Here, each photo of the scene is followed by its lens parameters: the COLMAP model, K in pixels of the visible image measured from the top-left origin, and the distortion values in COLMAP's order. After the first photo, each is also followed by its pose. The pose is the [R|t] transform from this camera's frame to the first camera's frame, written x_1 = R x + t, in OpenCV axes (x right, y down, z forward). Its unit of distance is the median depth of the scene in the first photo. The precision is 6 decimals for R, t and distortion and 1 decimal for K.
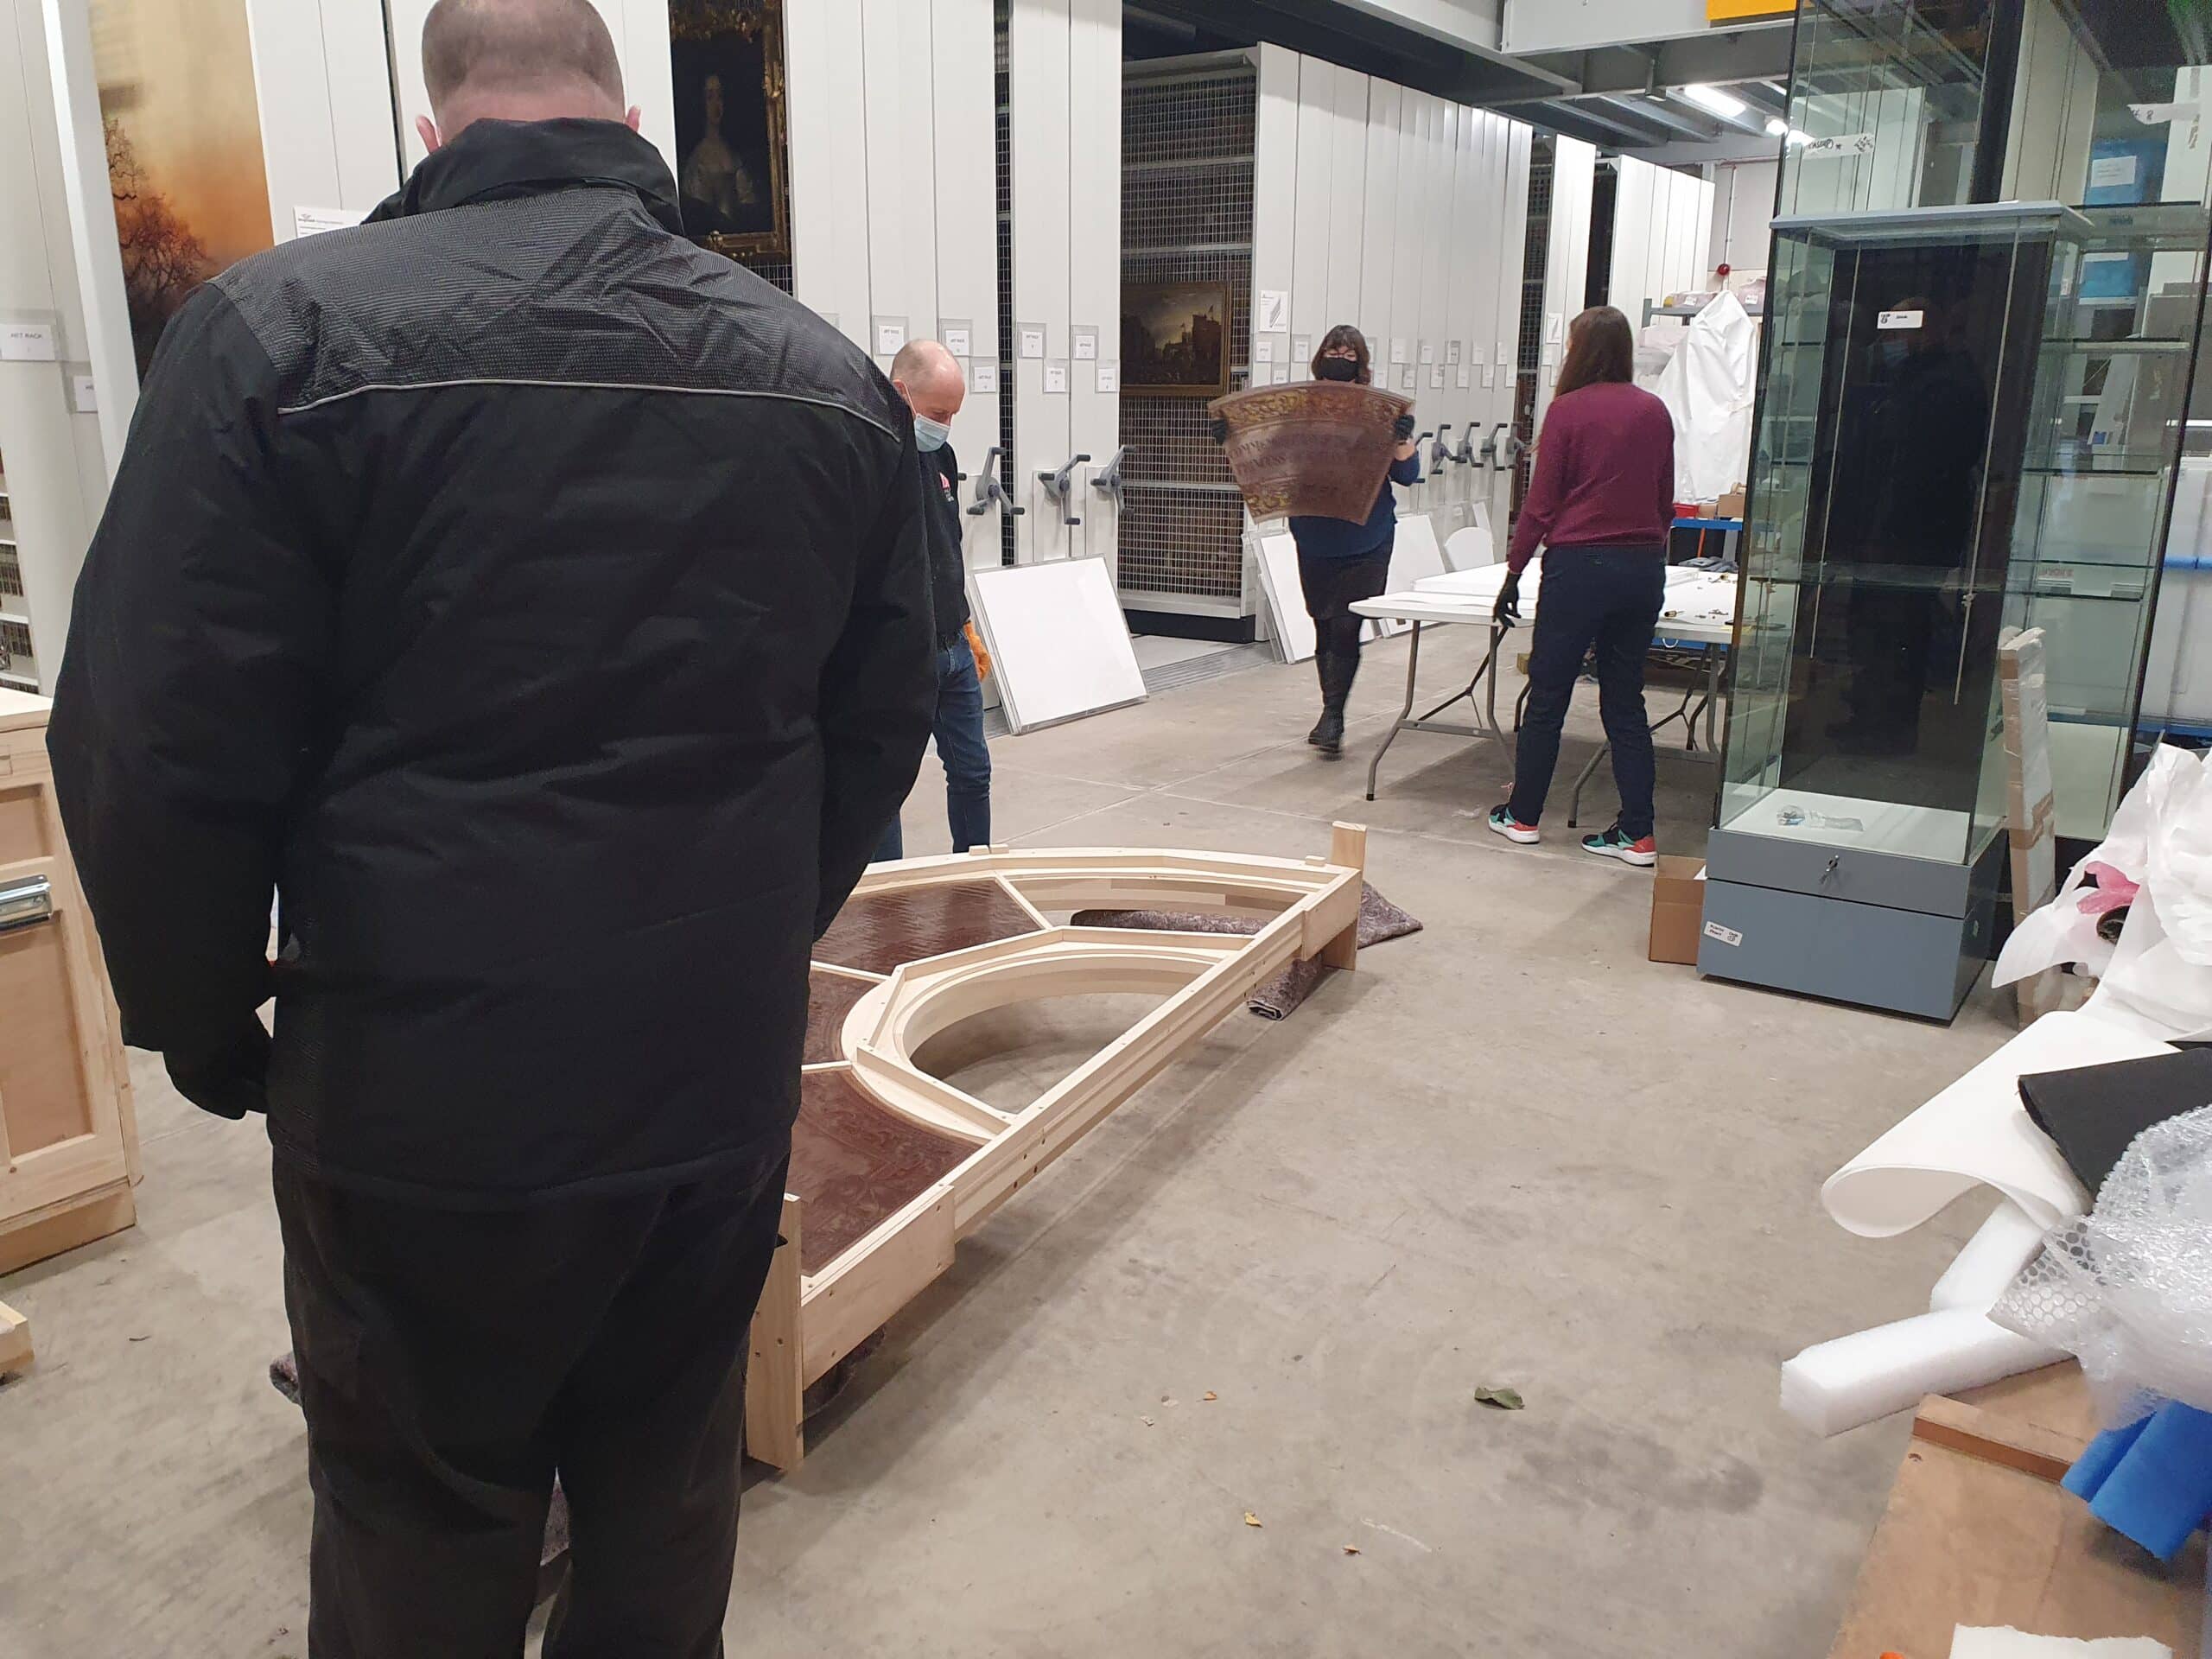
lens RADIAL K [[1678.7, 0, 1117.8], [0, 1678.7, 809.1], [0, 0, 1]] dist [0.032248, -0.027157]
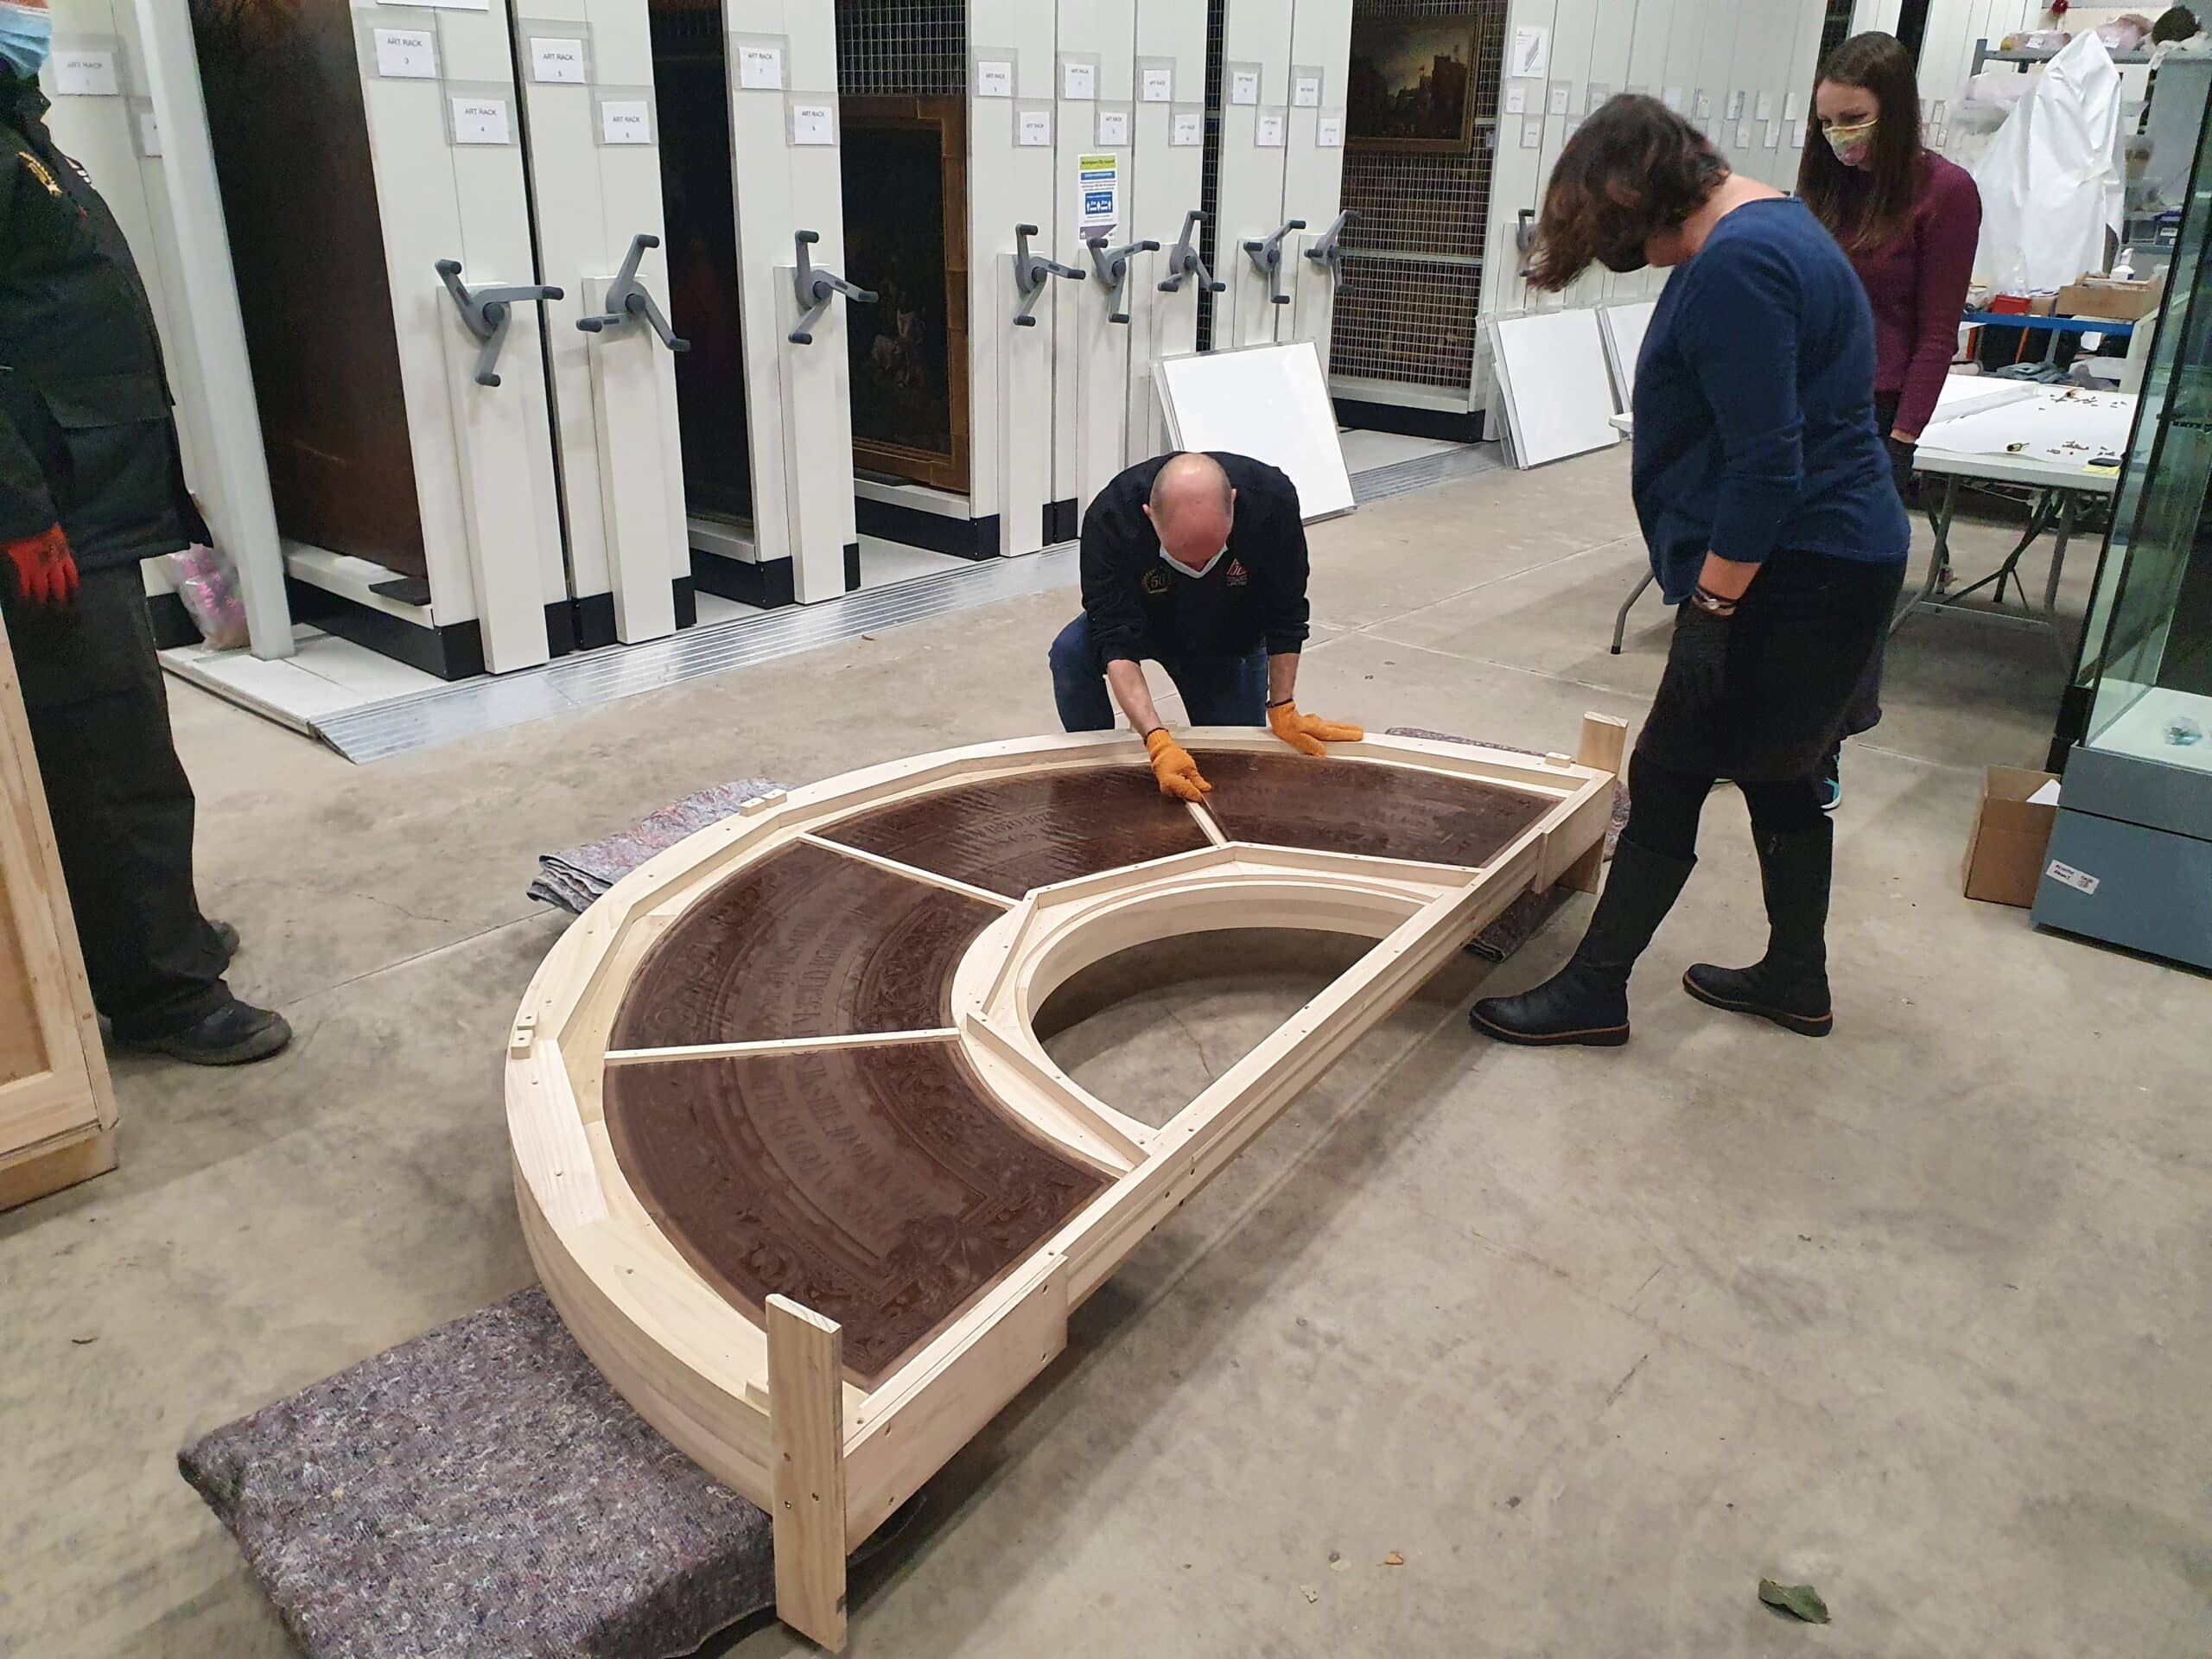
lens RADIAL K [[1678.7, 0, 1135.1], [0, 1678.7, 794.5], [0, 0, 1]] dist [0.032248, -0.027157]
pose [[0.993569, 0.054155, -0.099438, -0.002875], [-0.041073, 0.990769, 0.129192, -0.064112], [0.105516, -0.124277, 0.986621, 0.228710]]
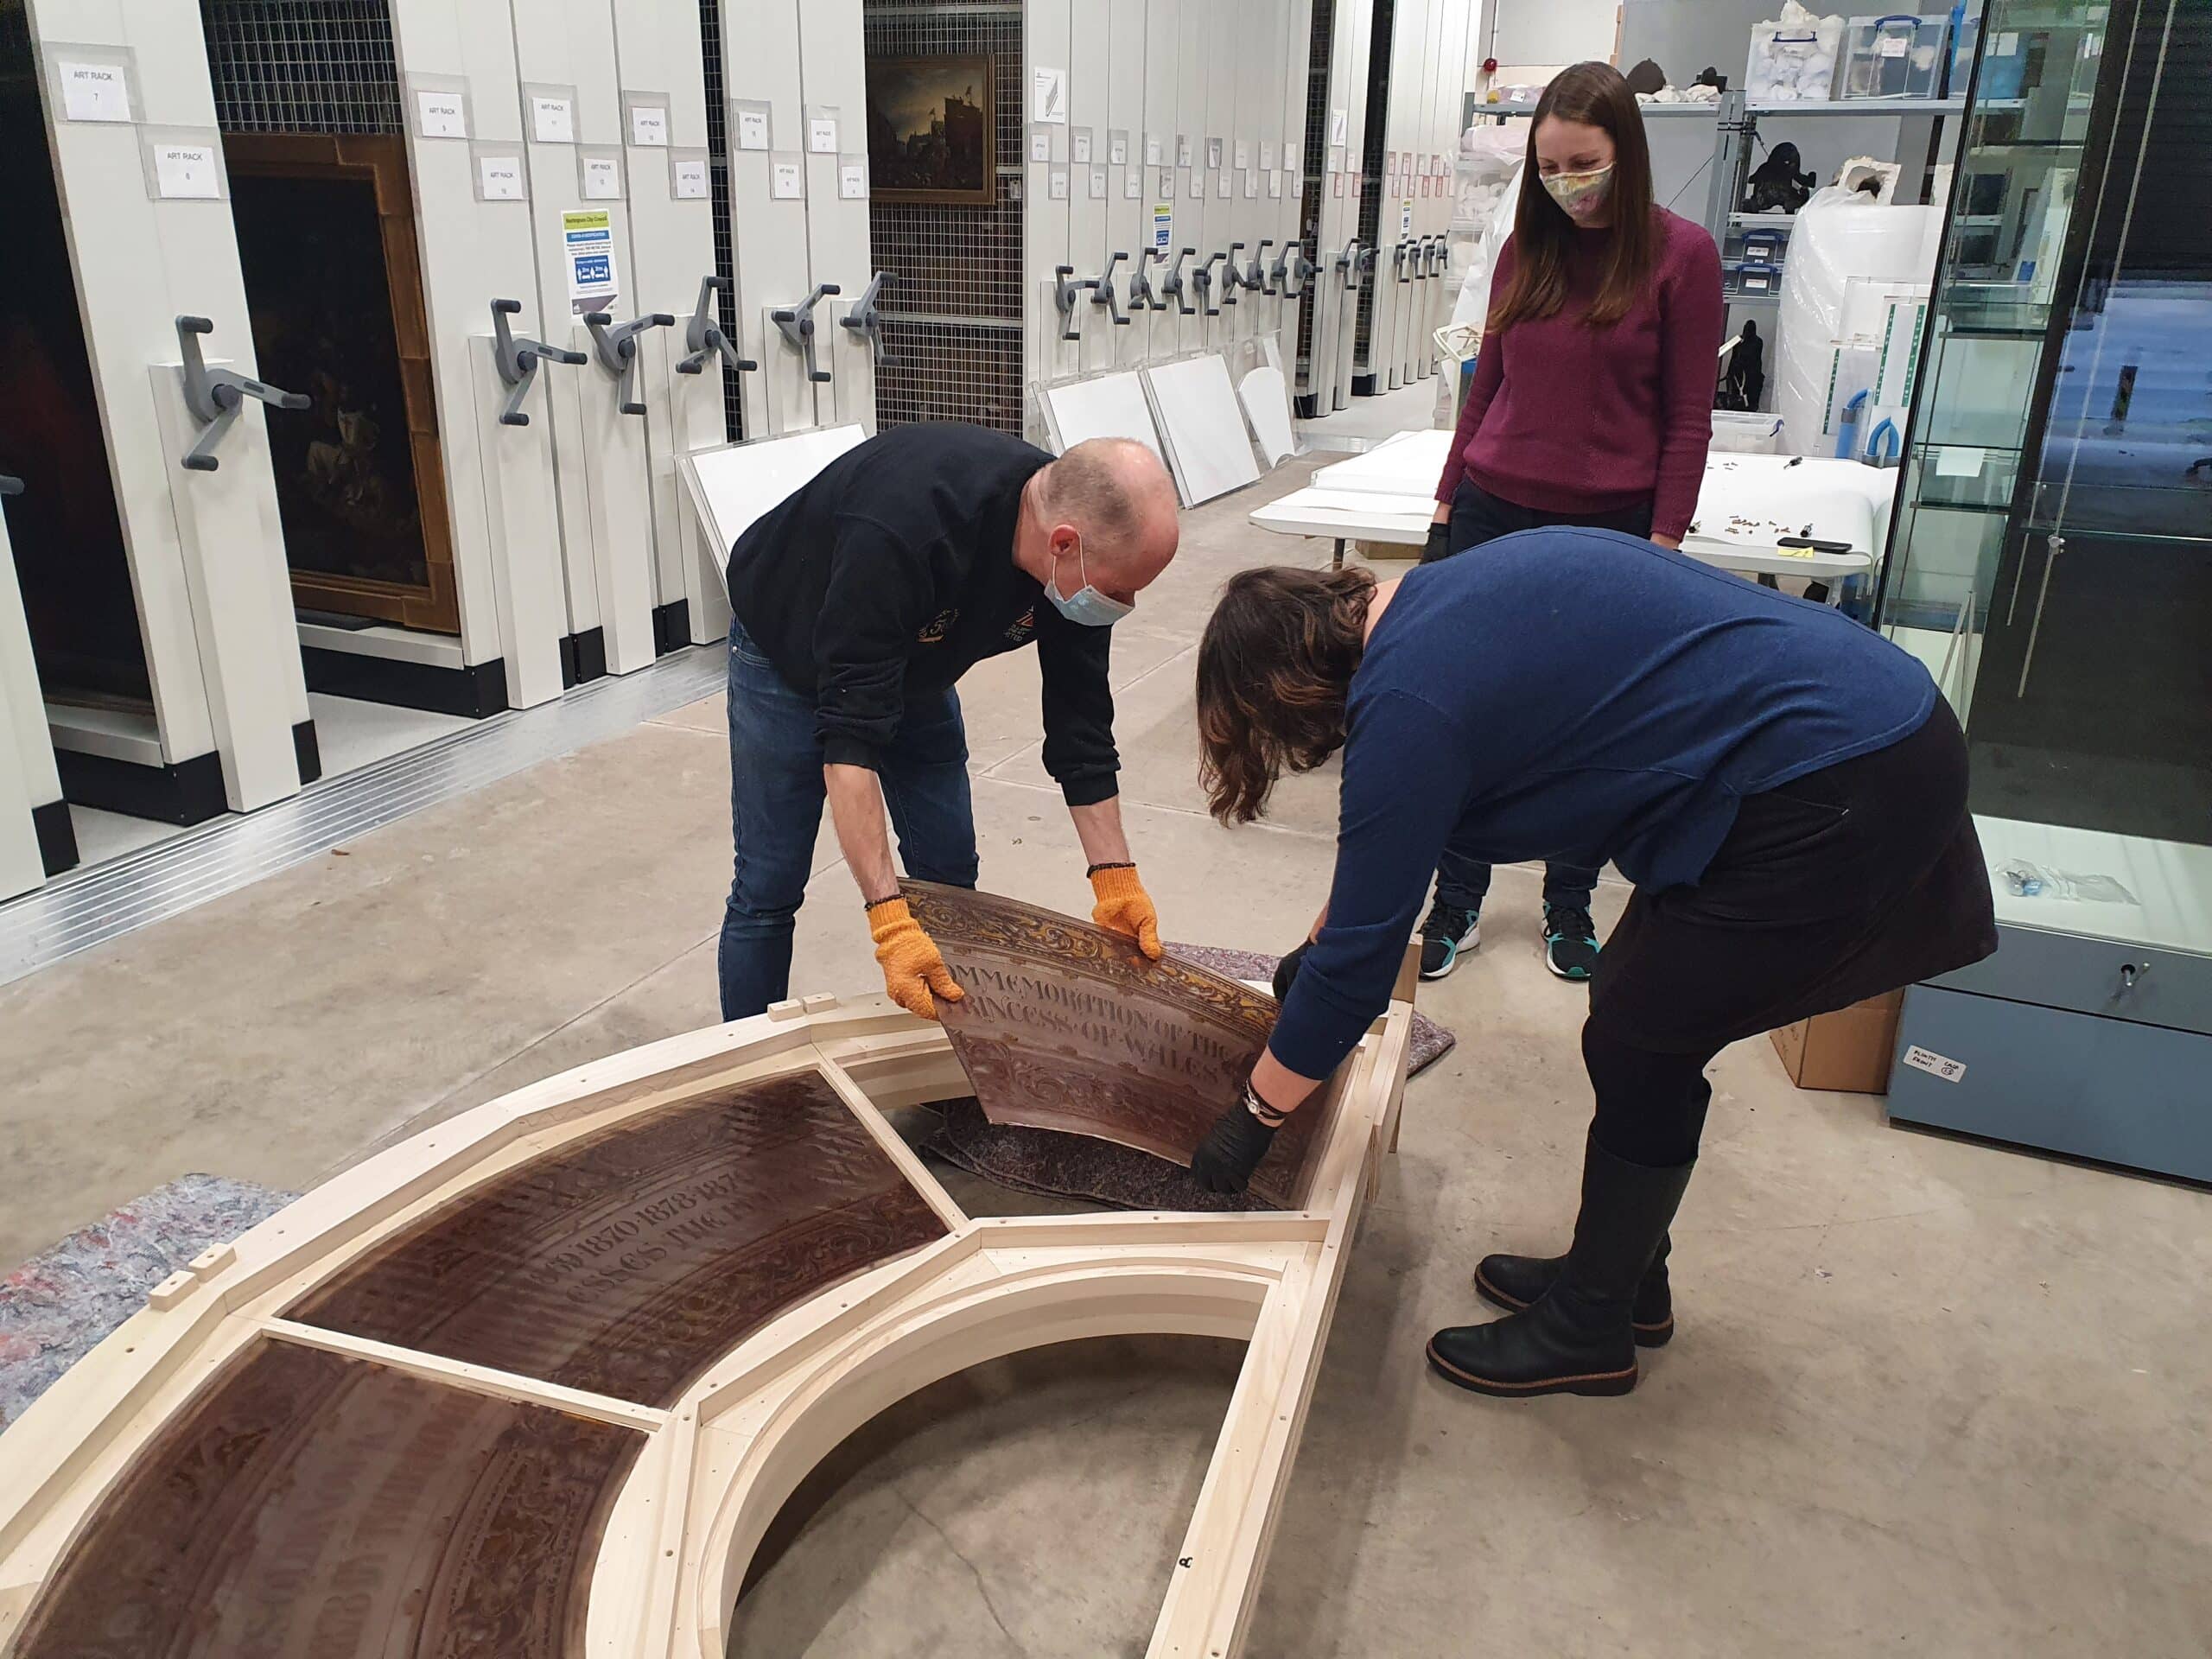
lens RADIAL K [[1678.7, 0, 1100.0], [0, 1678.7, 807.8], [0, 0, 1]] dist [0.032248, -0.027157]
pose [[0.985261, -0.048669, 0.163990, -0.089613], [0.031141, 0.993684, 0.107808, -0.141243], [-0.168201, -0.101112, 0.980553, 0.546013]]
